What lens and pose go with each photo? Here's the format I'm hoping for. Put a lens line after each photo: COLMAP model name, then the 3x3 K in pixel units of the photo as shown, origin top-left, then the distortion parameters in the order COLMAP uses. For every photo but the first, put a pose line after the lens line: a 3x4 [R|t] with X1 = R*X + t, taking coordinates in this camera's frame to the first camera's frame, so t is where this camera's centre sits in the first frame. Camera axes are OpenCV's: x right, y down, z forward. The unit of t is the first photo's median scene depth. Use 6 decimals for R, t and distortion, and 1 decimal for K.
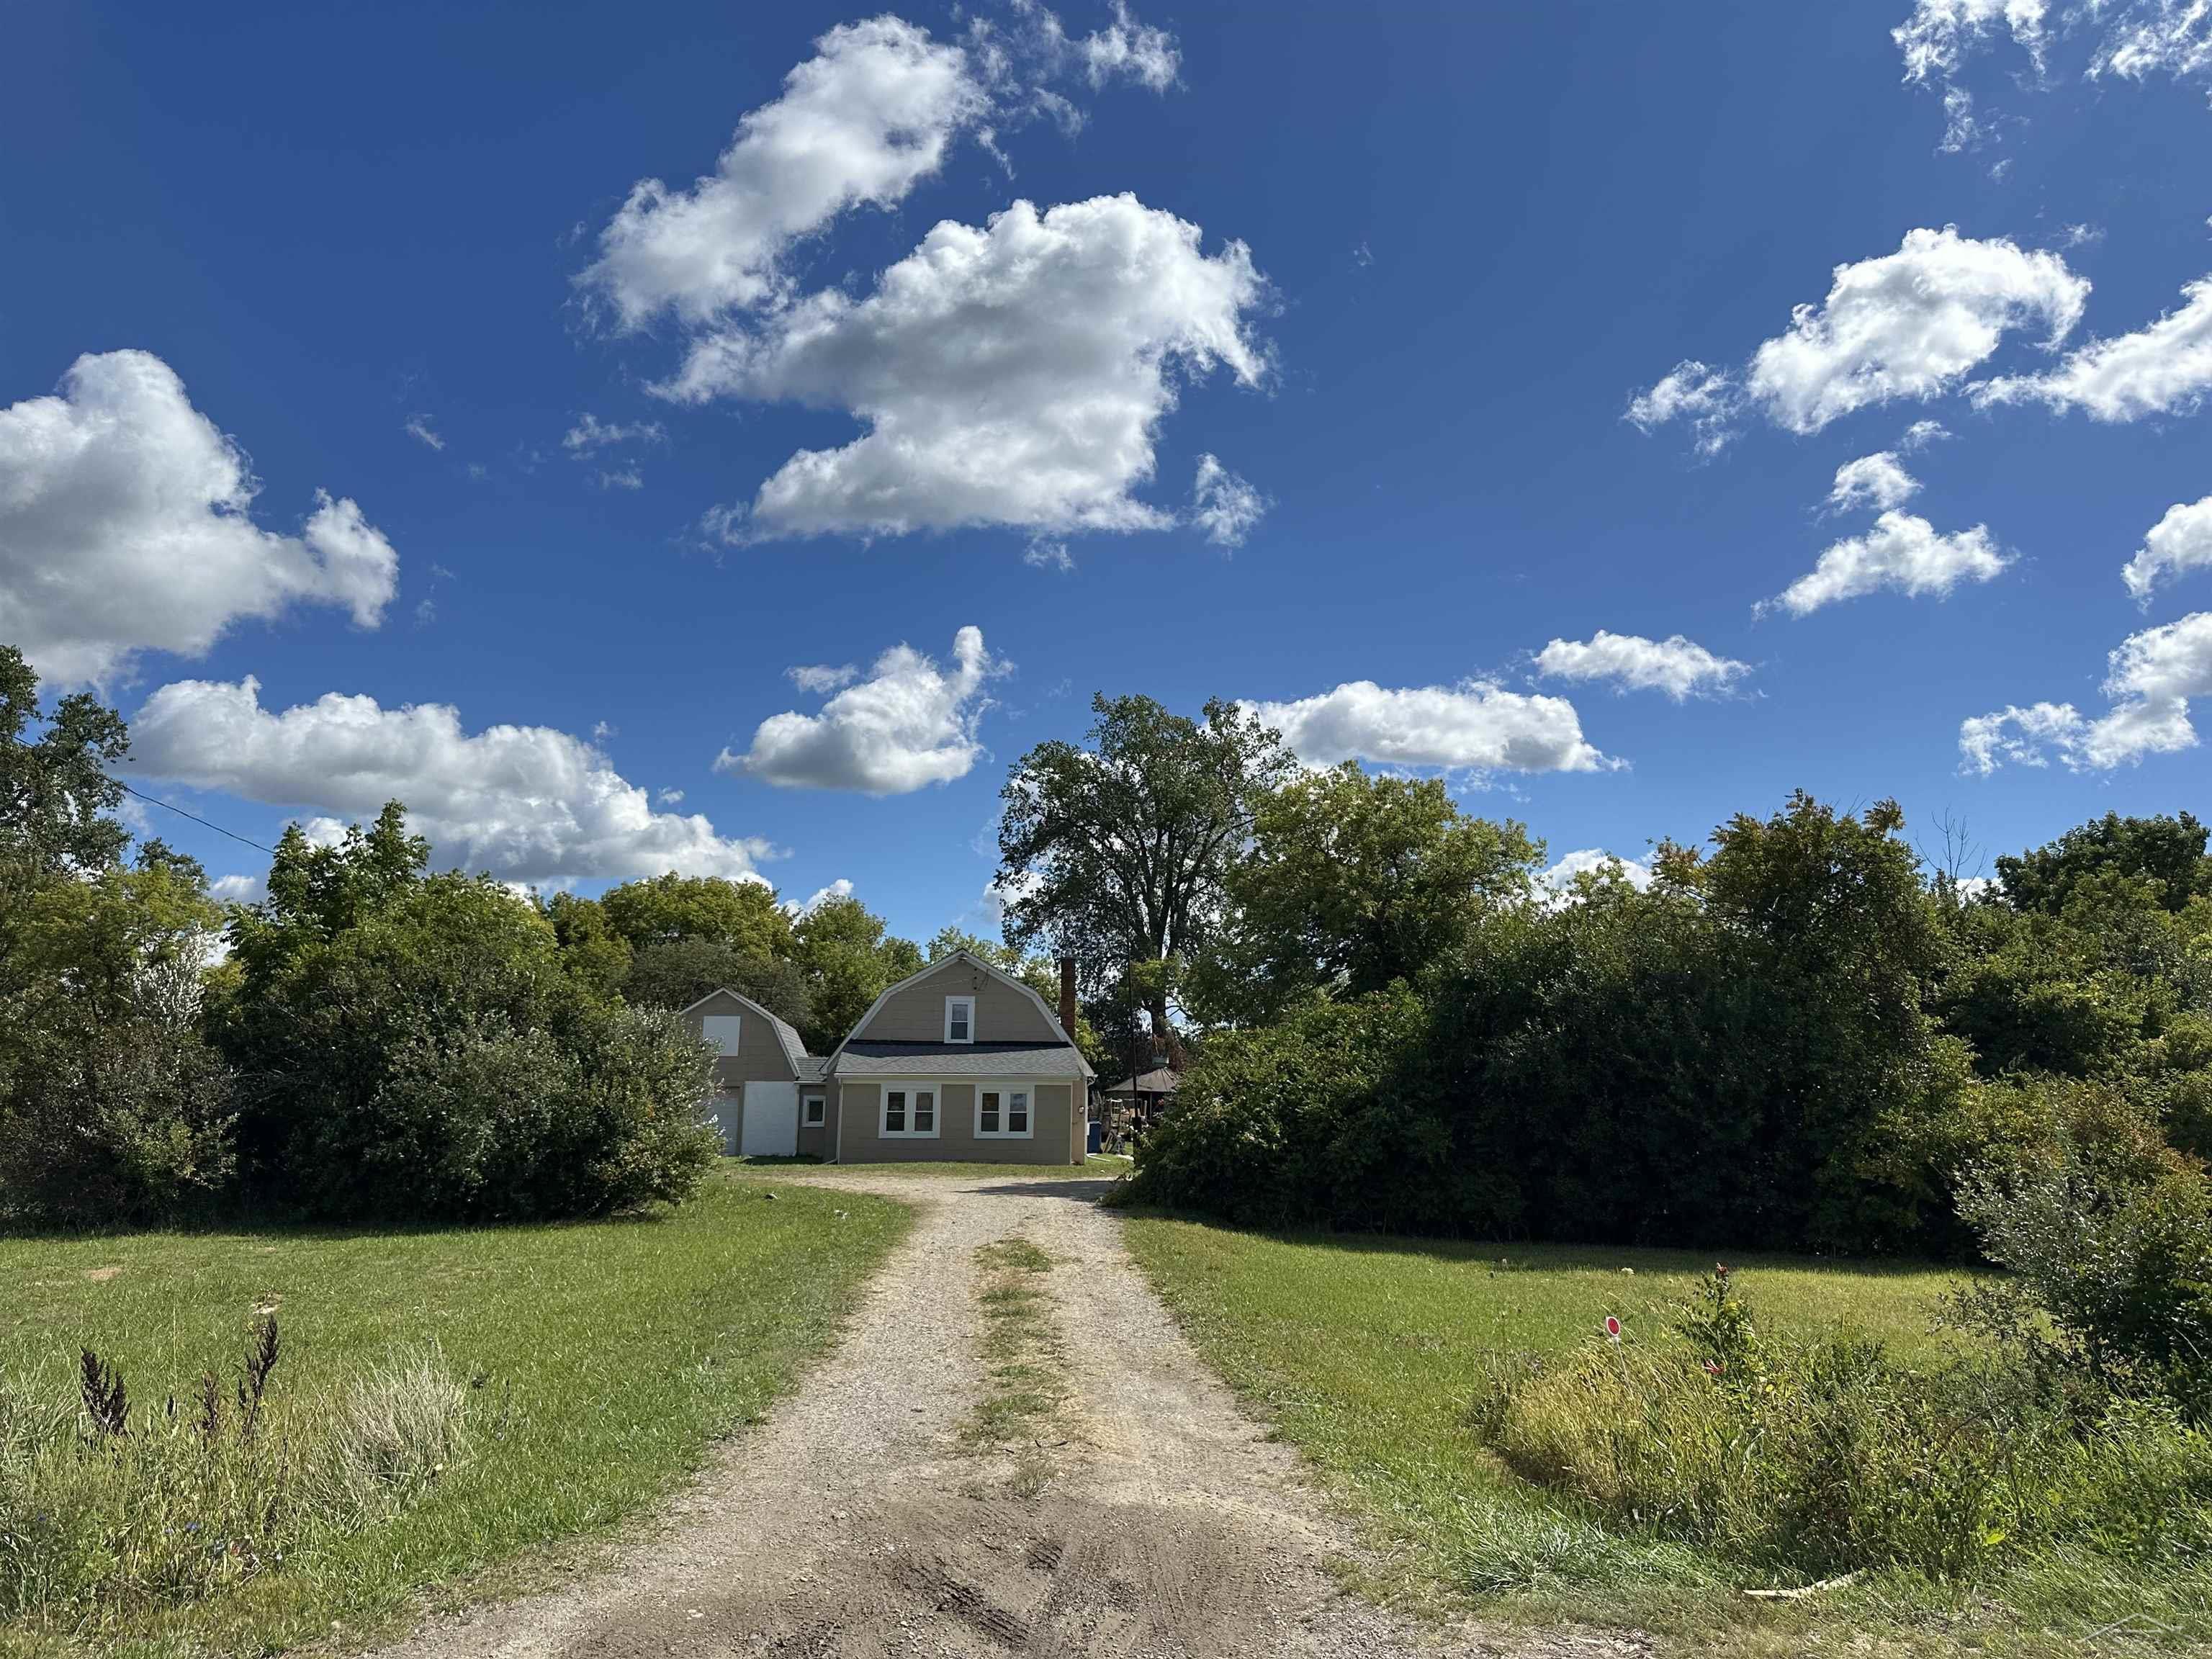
lens RADIAL K [[1596.5, 0, 1128.2], [0, 1596.5, 814.0], [0, 0, 1]] dist [0.039061, -0.004192]
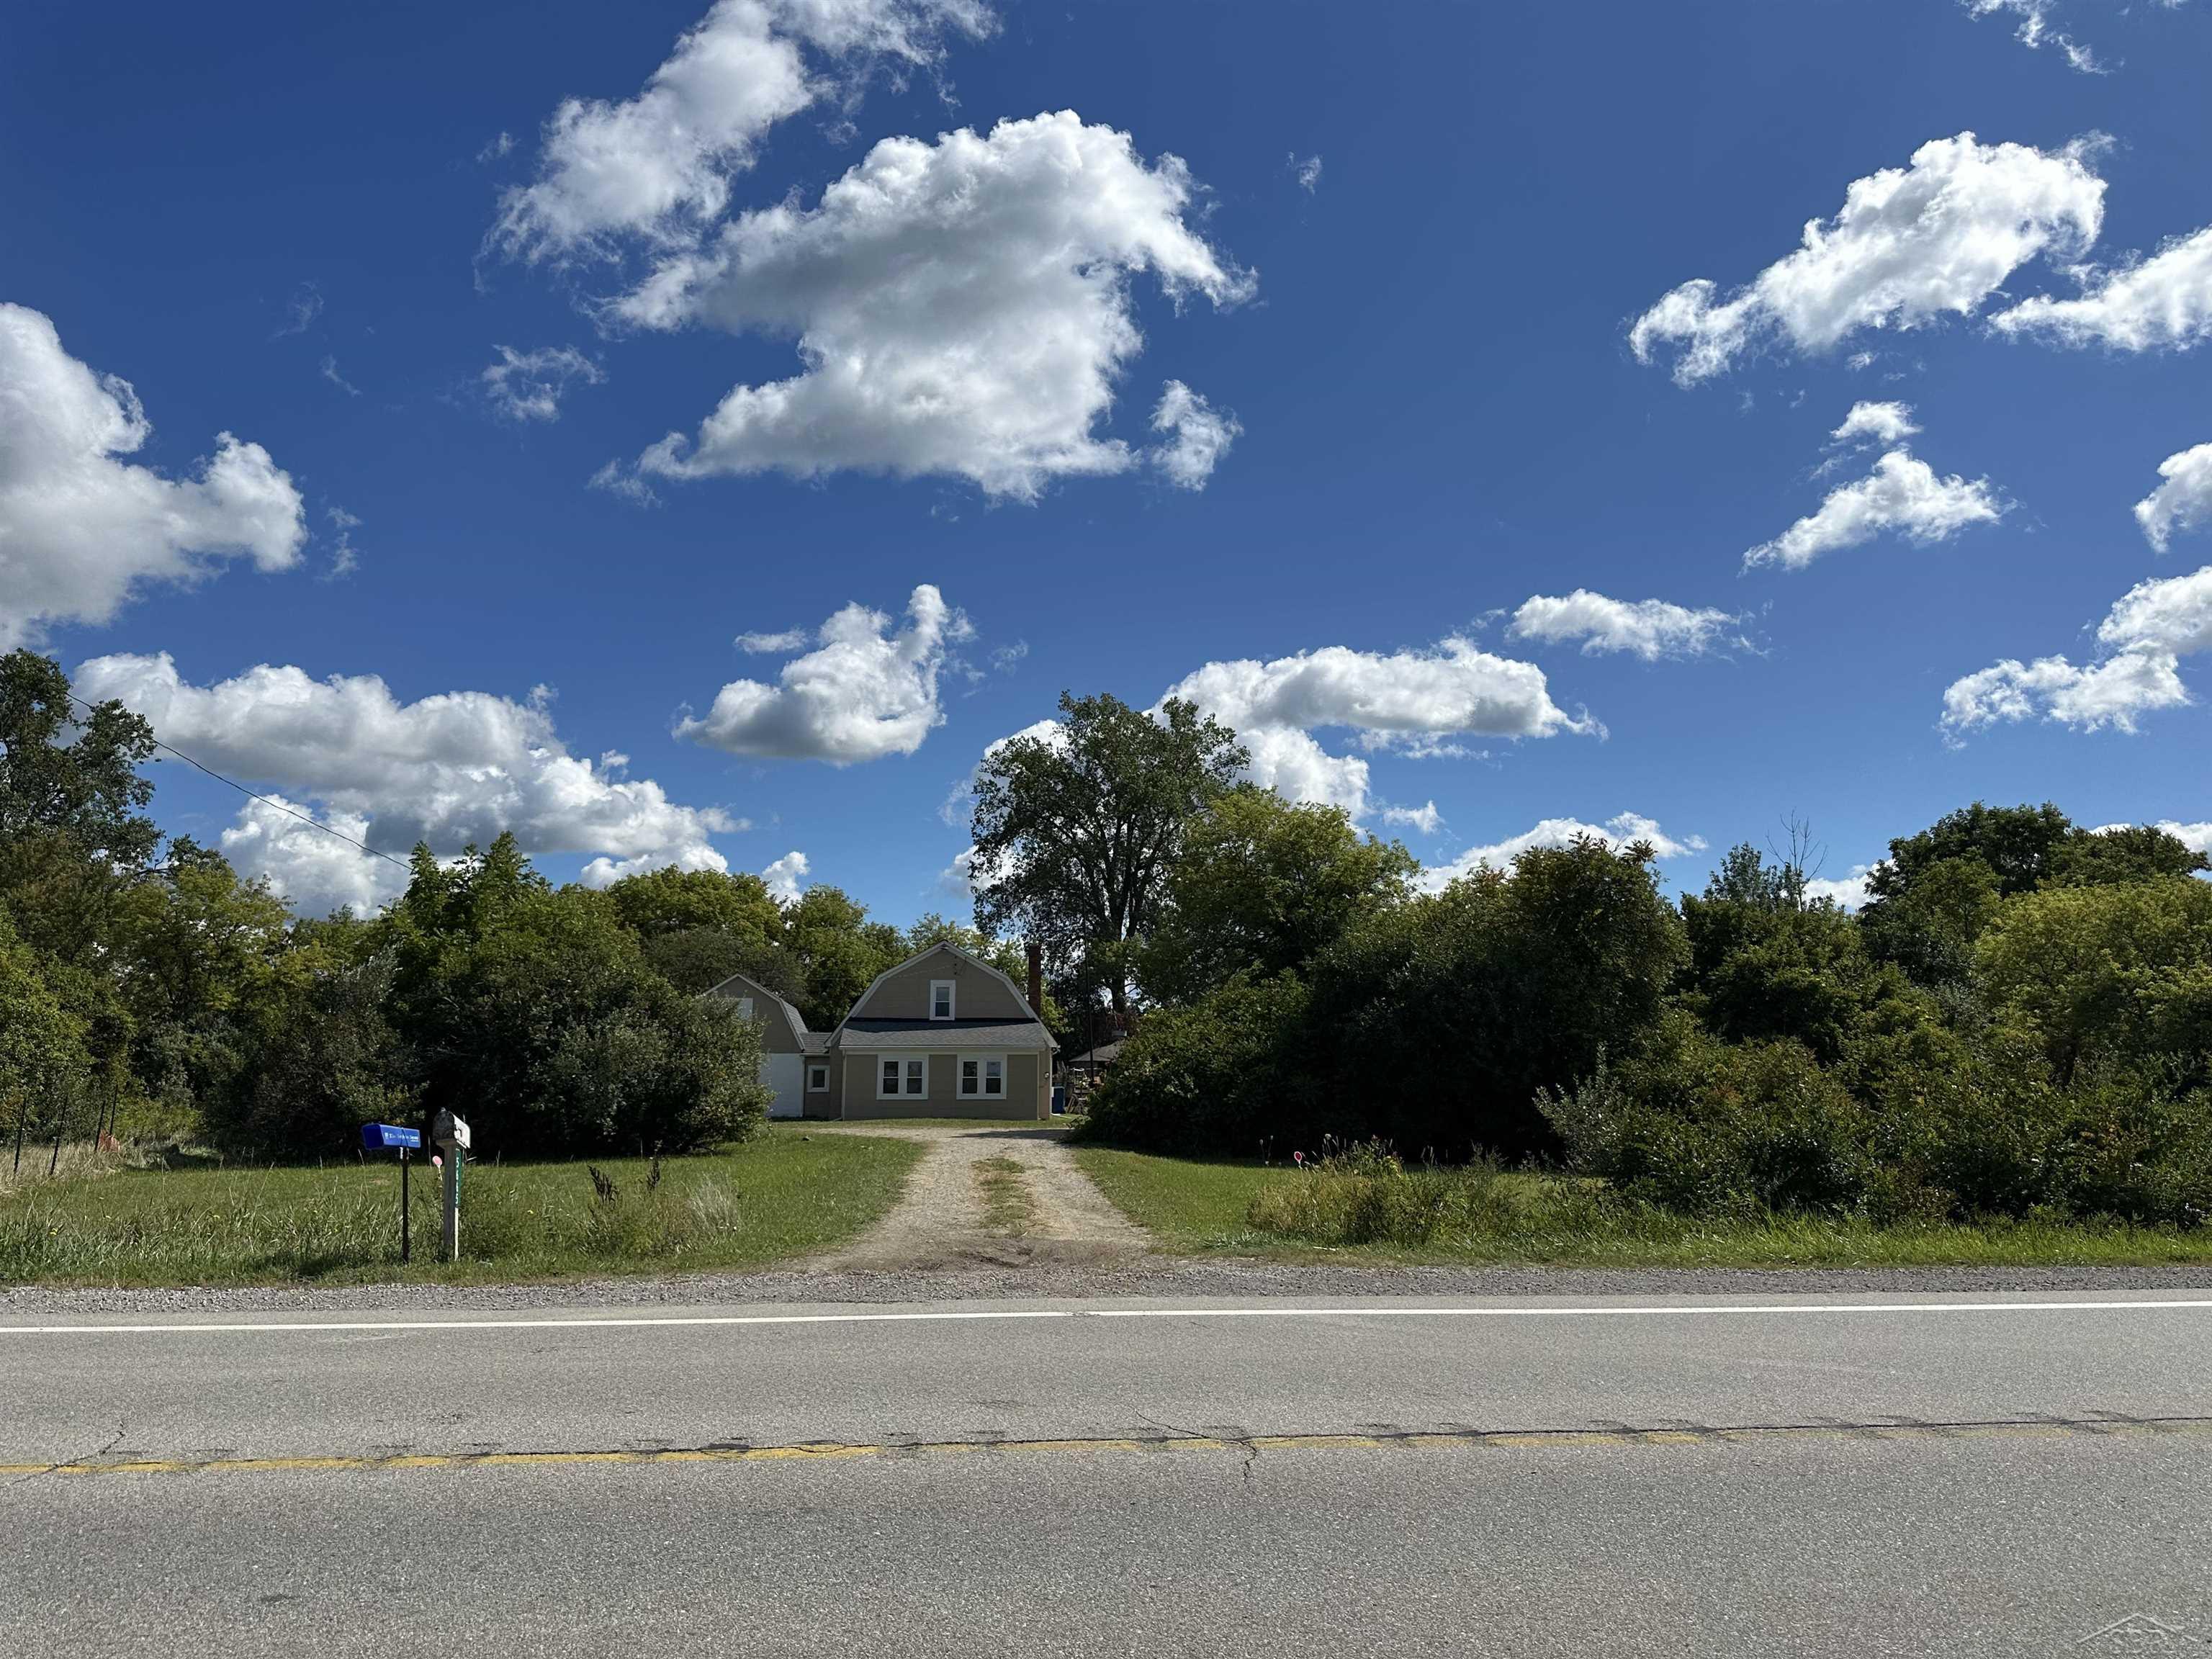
lens RADIAL K [[1596.5, 0, 1167.7], [0, 1596.5, 789.0], [0, 0, 1]] dist [0.039061, -0.004192]
pose [[0.998979, -0.000751, 0.045163, 0.006347], [0.000716, 0.999999, 0.000790, -0.025385], [-0.045164, -0.000757, 0.998979, -0.169850]]
